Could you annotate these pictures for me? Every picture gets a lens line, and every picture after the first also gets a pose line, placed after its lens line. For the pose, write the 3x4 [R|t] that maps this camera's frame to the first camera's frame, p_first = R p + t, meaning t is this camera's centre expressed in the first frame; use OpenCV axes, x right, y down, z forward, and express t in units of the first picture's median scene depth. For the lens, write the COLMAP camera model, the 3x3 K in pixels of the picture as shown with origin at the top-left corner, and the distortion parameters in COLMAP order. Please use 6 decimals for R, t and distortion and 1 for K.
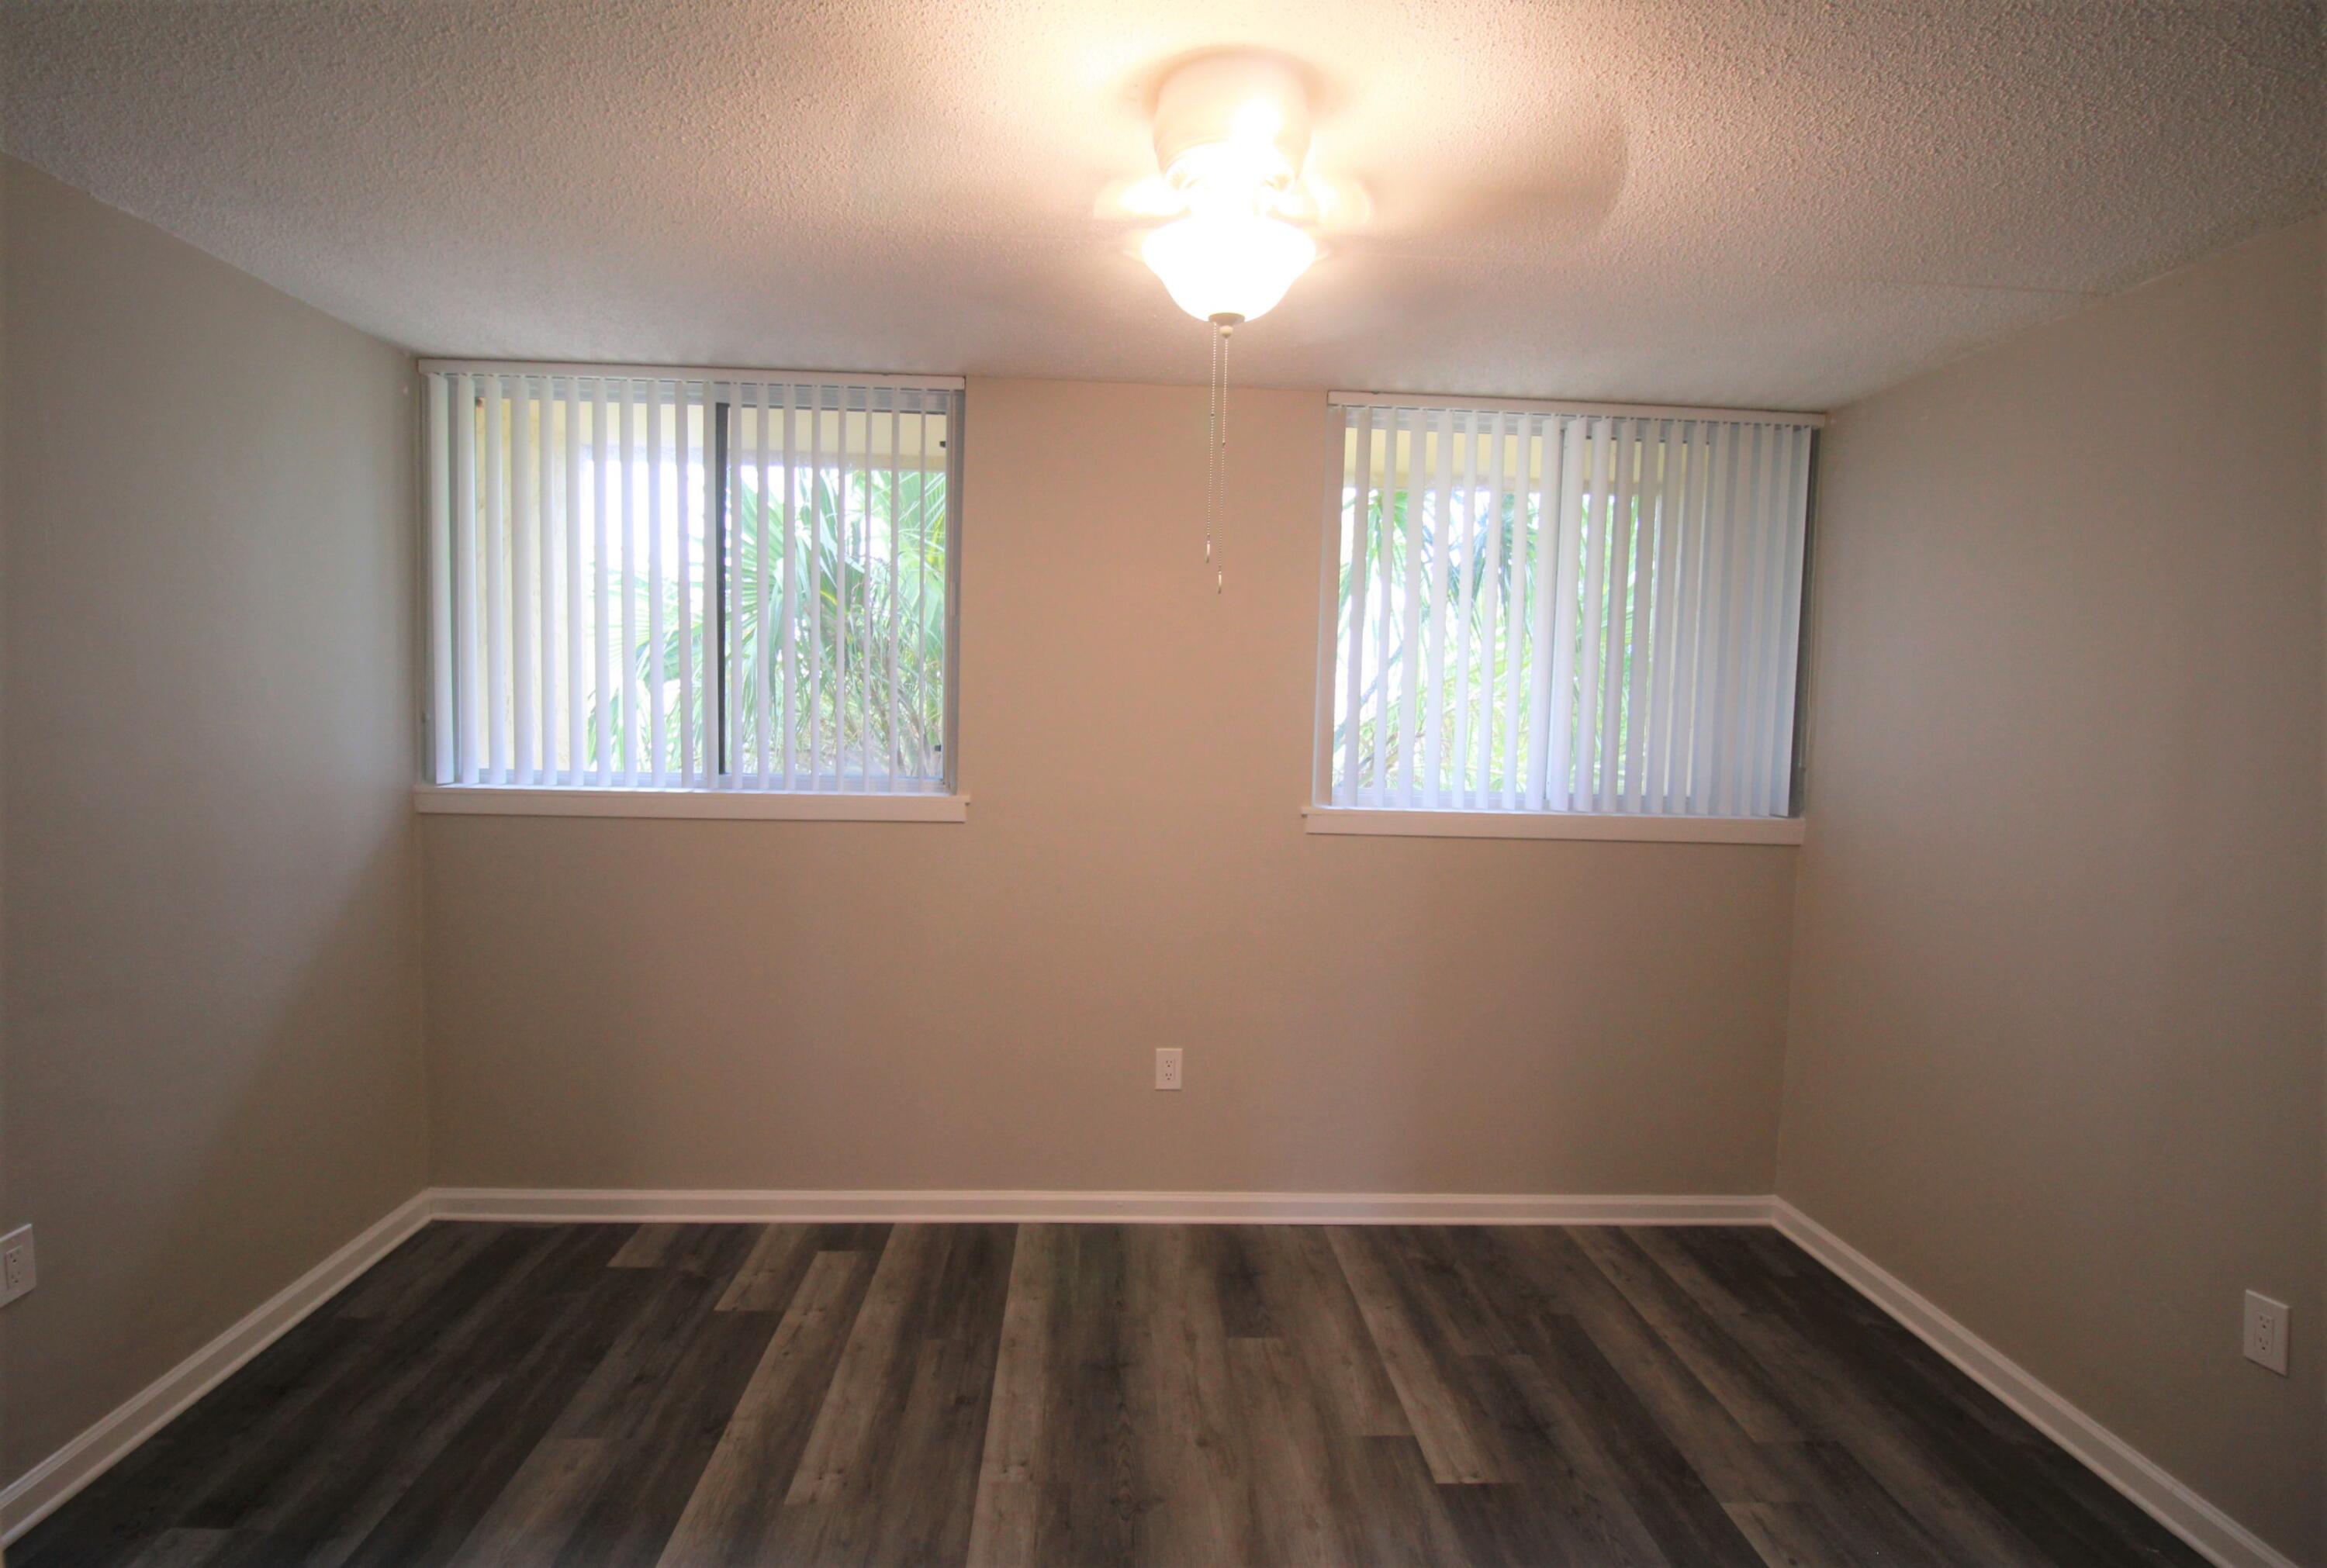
lens RADIAL K [[1153.1, 0, 1154.5], [0, 1153.1, 777.3], [0, 0, 1]] dist [-0.017767, 0.001919]
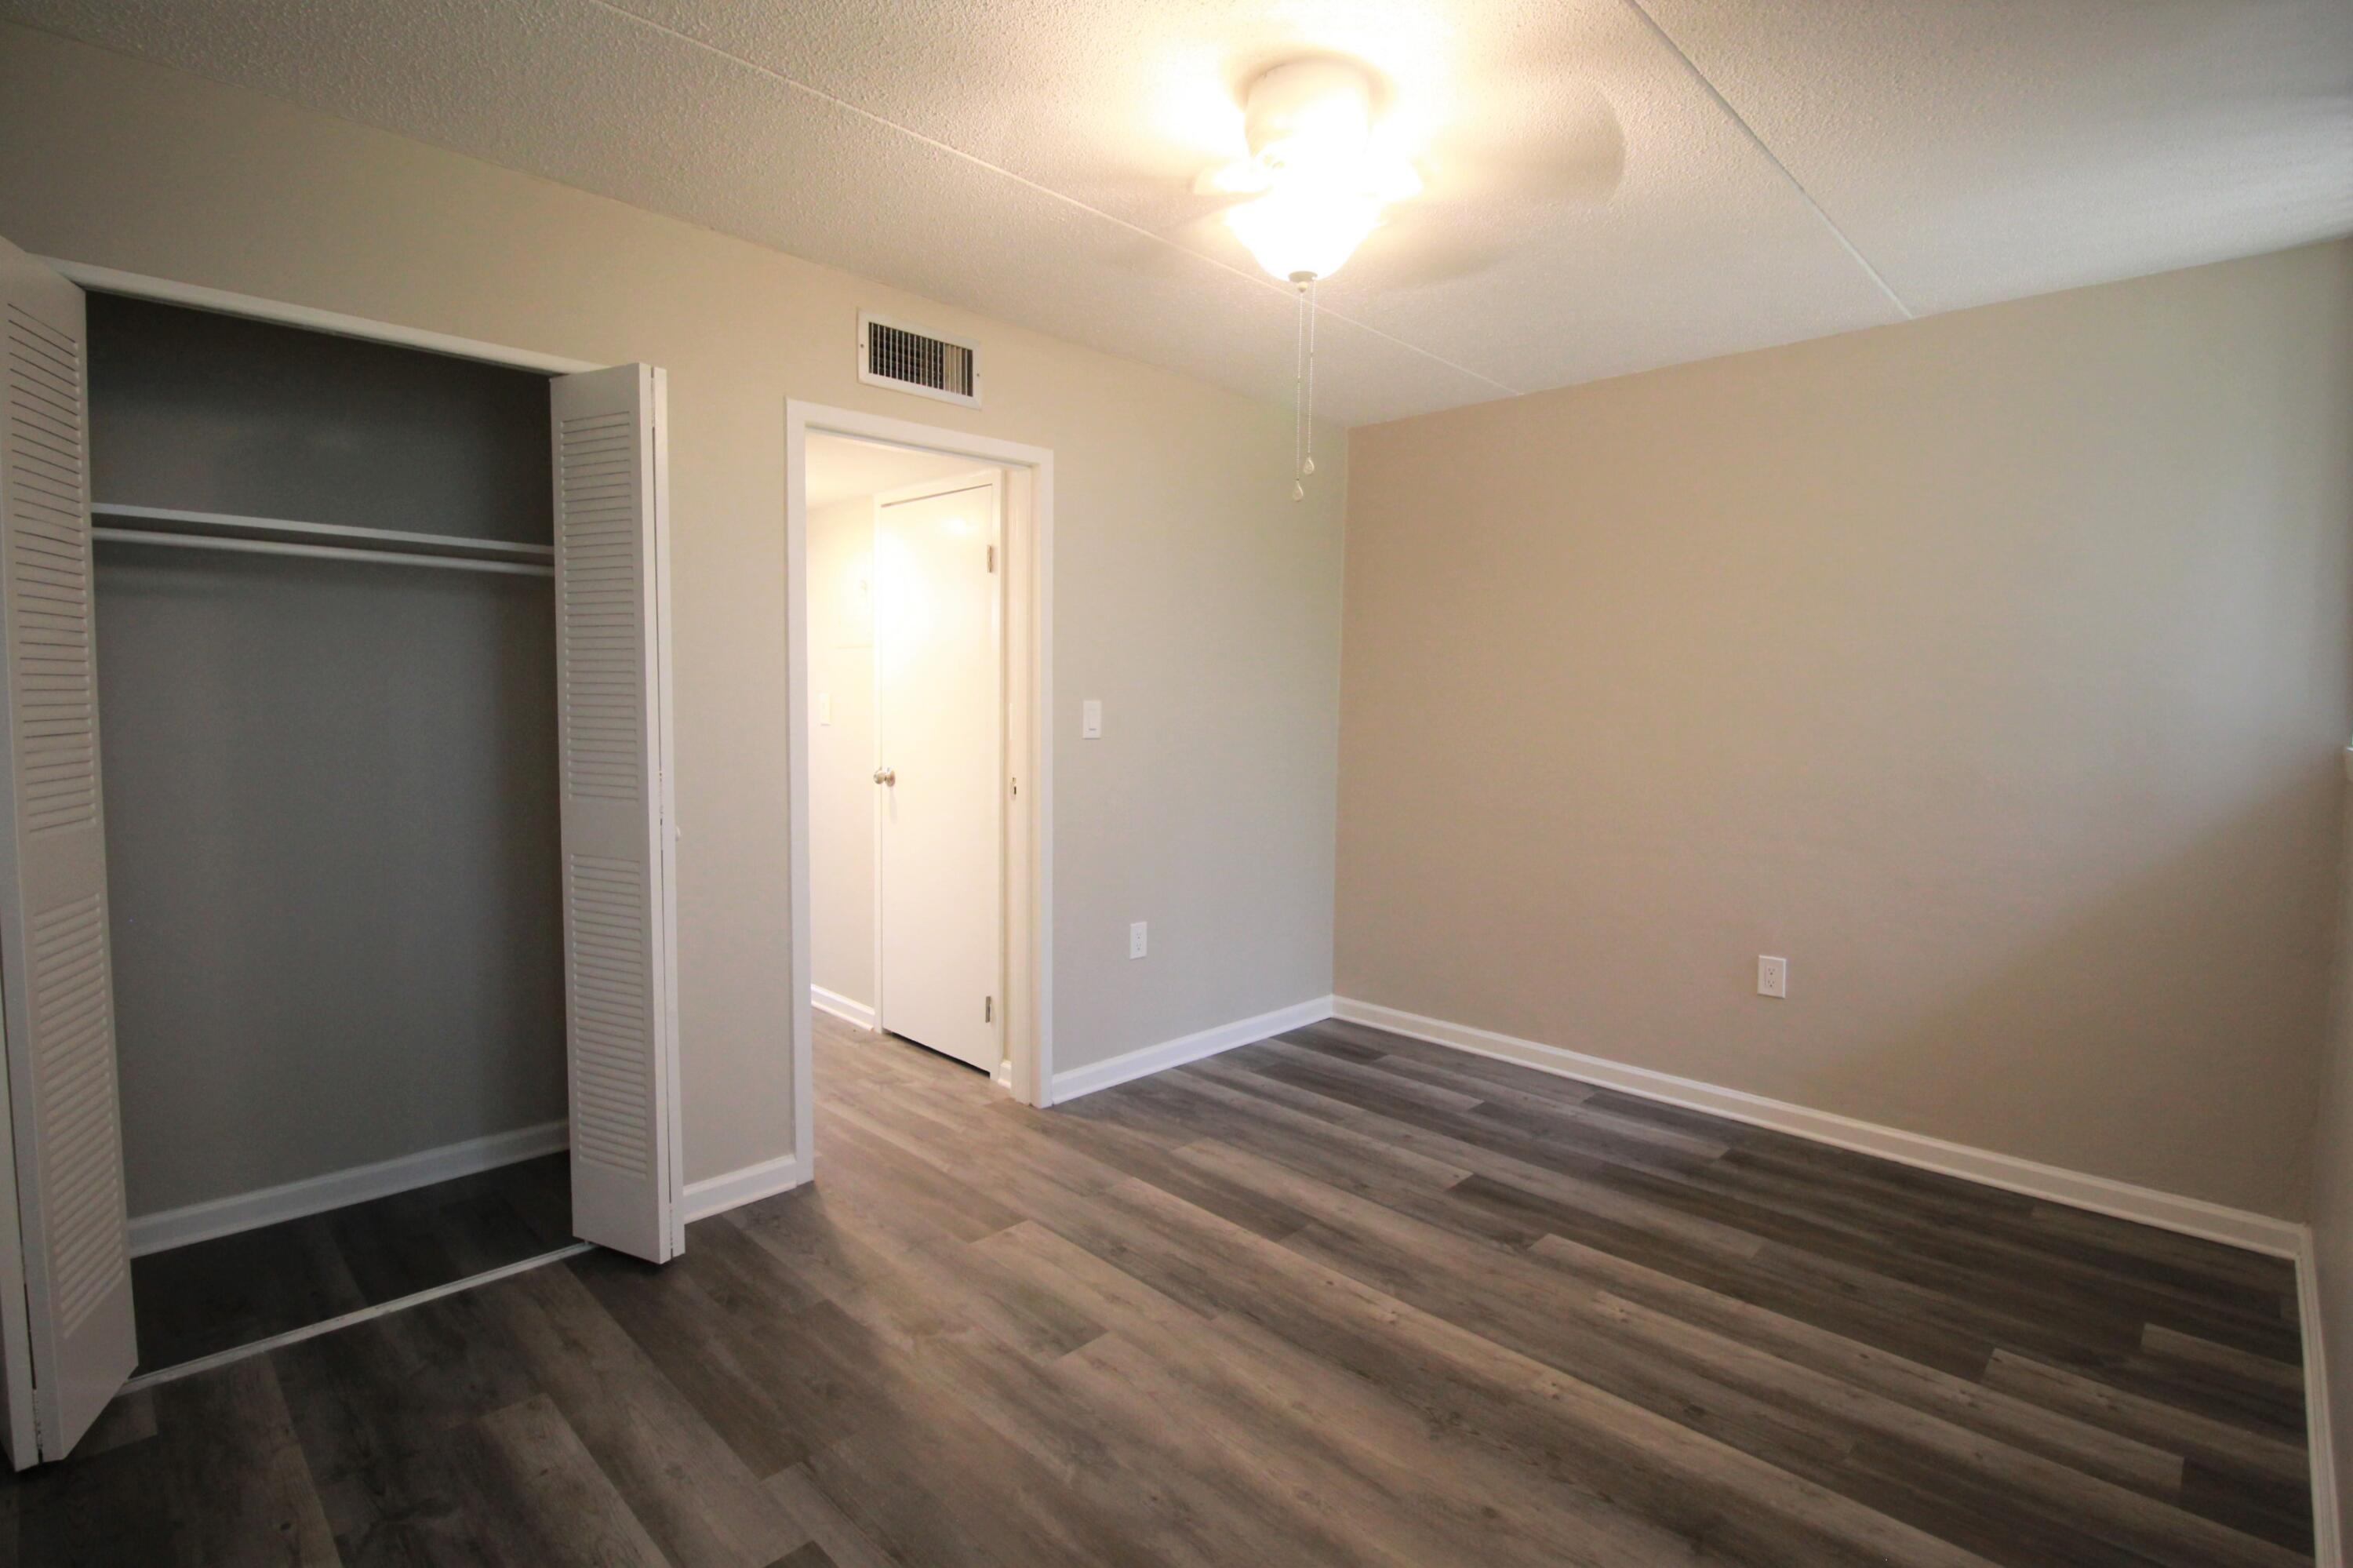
lens RADIAL K [[1117.9, 0, 1193.4], [0, 1117.9, 785.5], [0, 0, 1]] dist [-0.006201, -0.009582]
pose [[-0.735666, 0.013125, -0.677218, 0.604829], [-0.072370, 0.992566, 0.097852, 0.017071], [0.673468, 0.120997, -0.729247, 1.163265]]
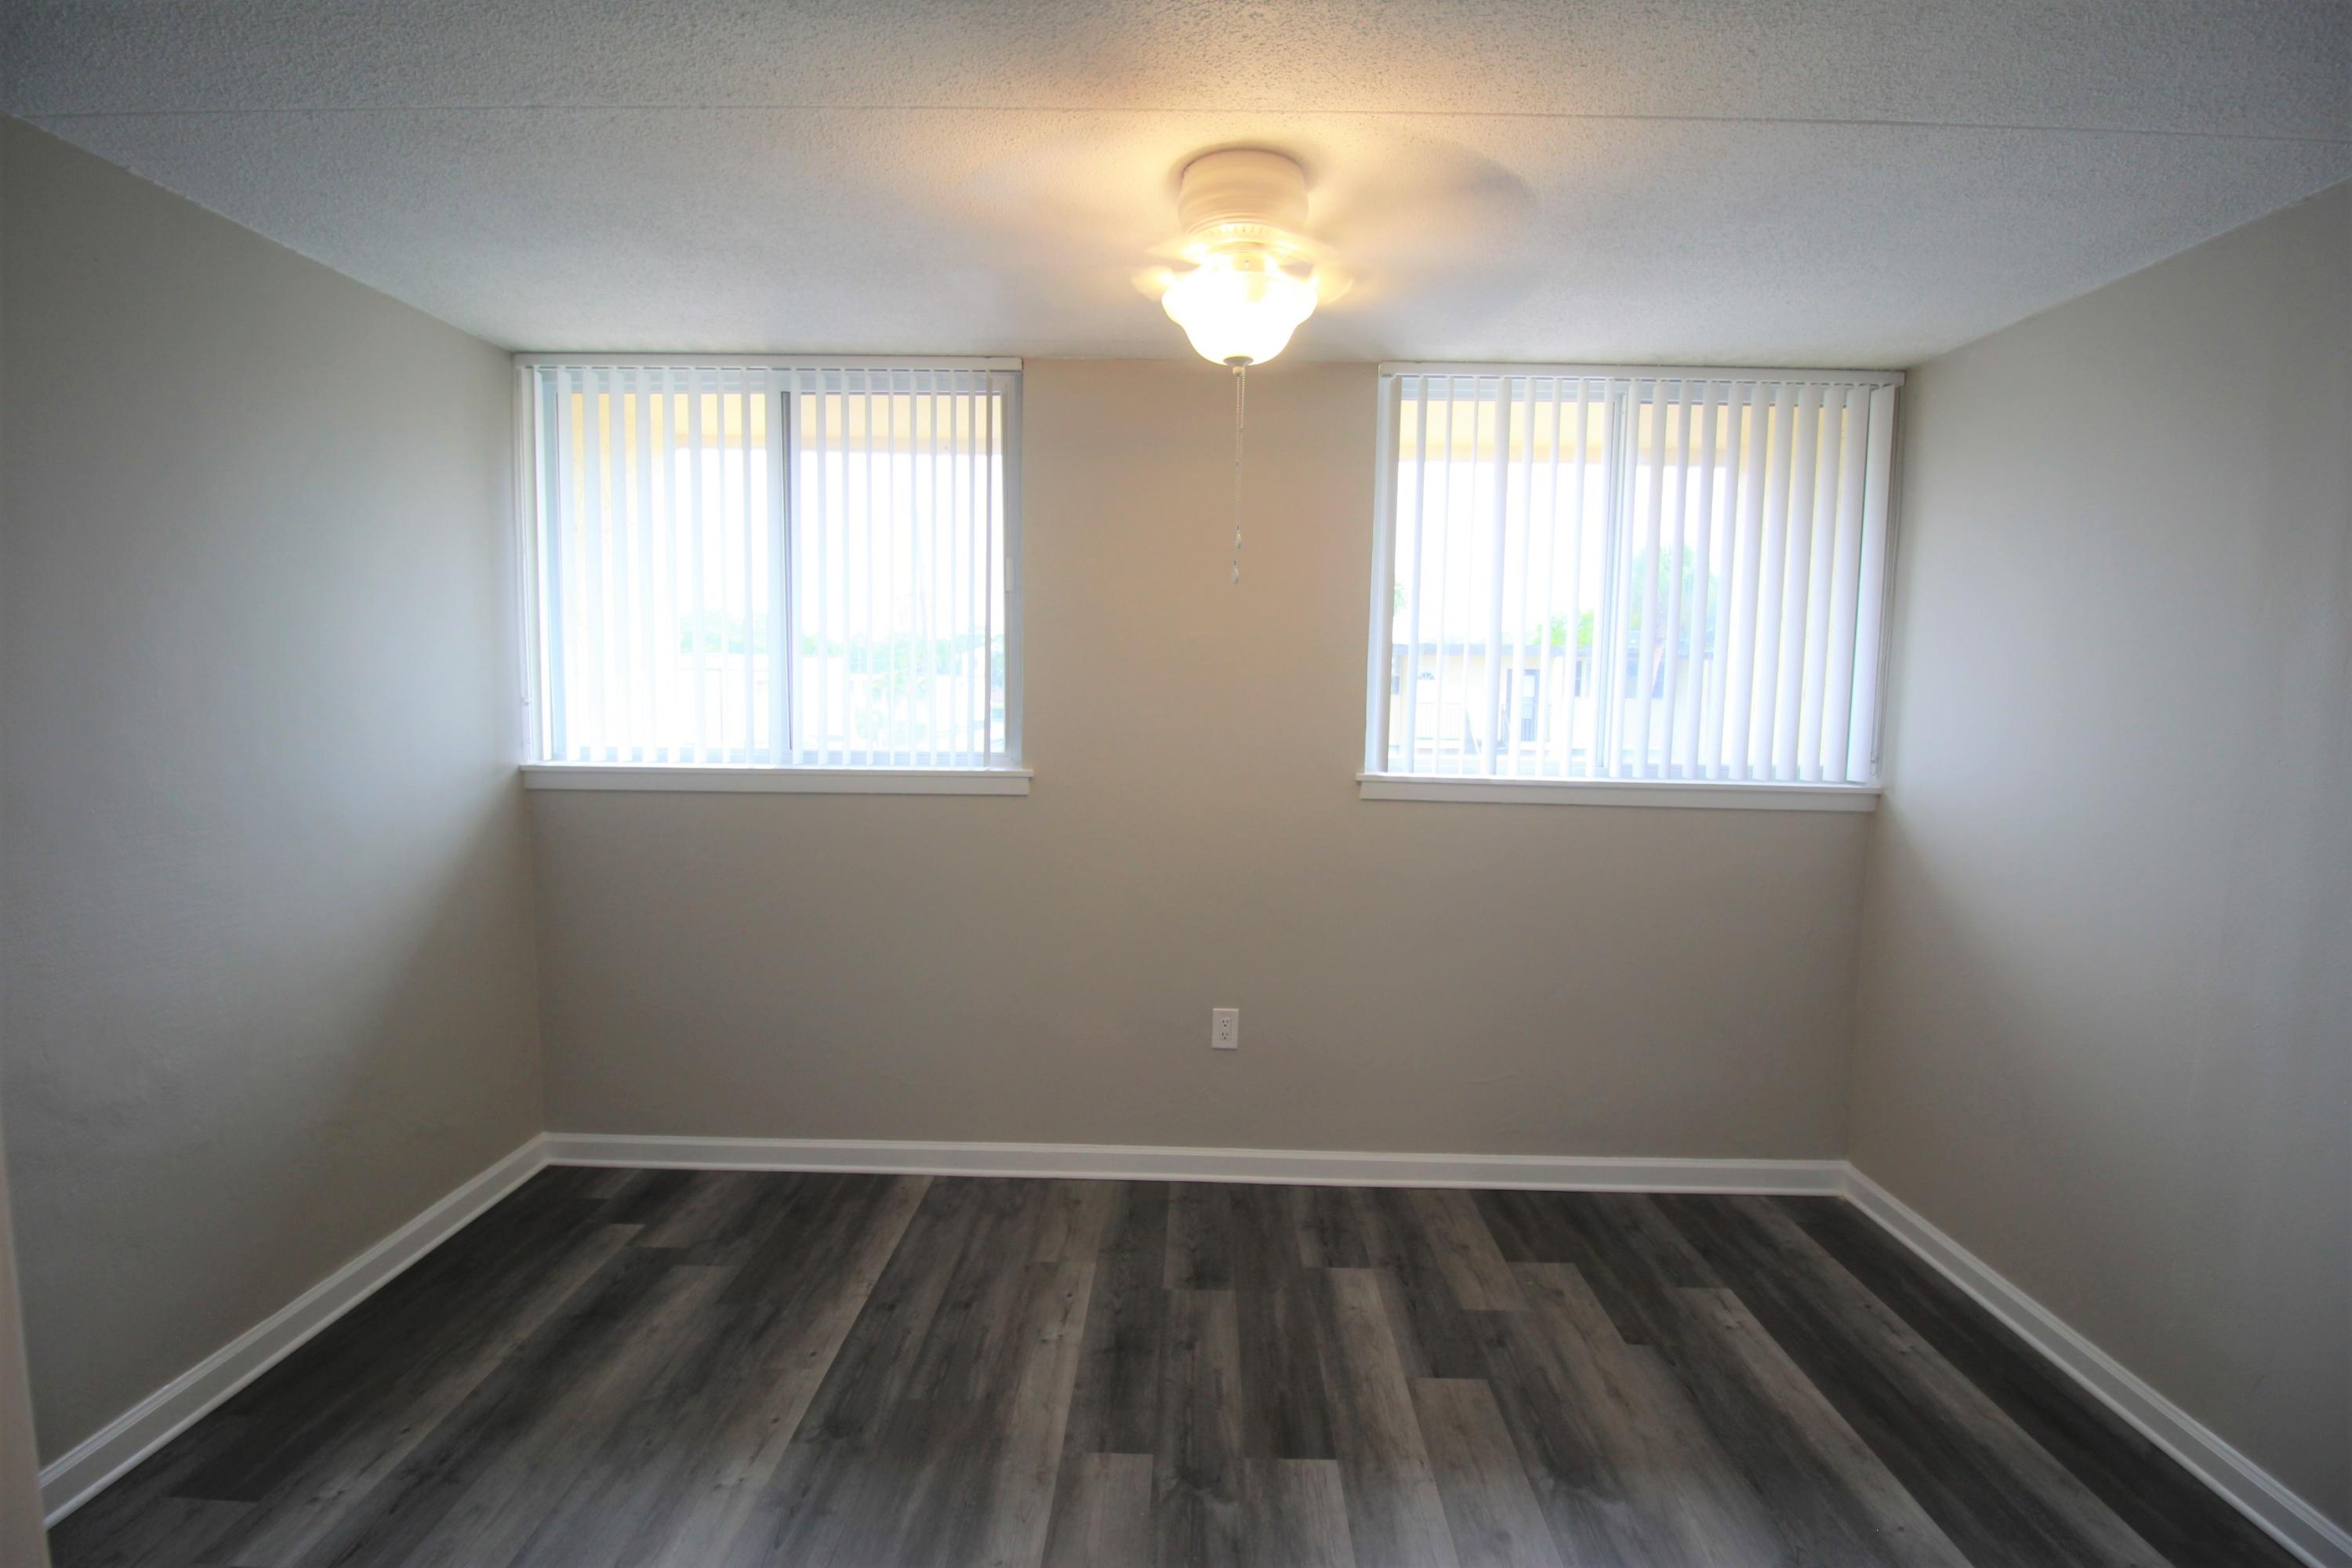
lens RADIAL K [[1117.4, 0, 1171.7], [0, 1117.4, 776.2], [0, 0, 1]] dist [-0.006201, -0.009582]
pose [[0.997815, -0.004064, -0.065943, 0.034111], [0.005793, 0.999644, 0.026049, 0.000080], [0.065813, -0.026374, 0.997483, 0.002859]]
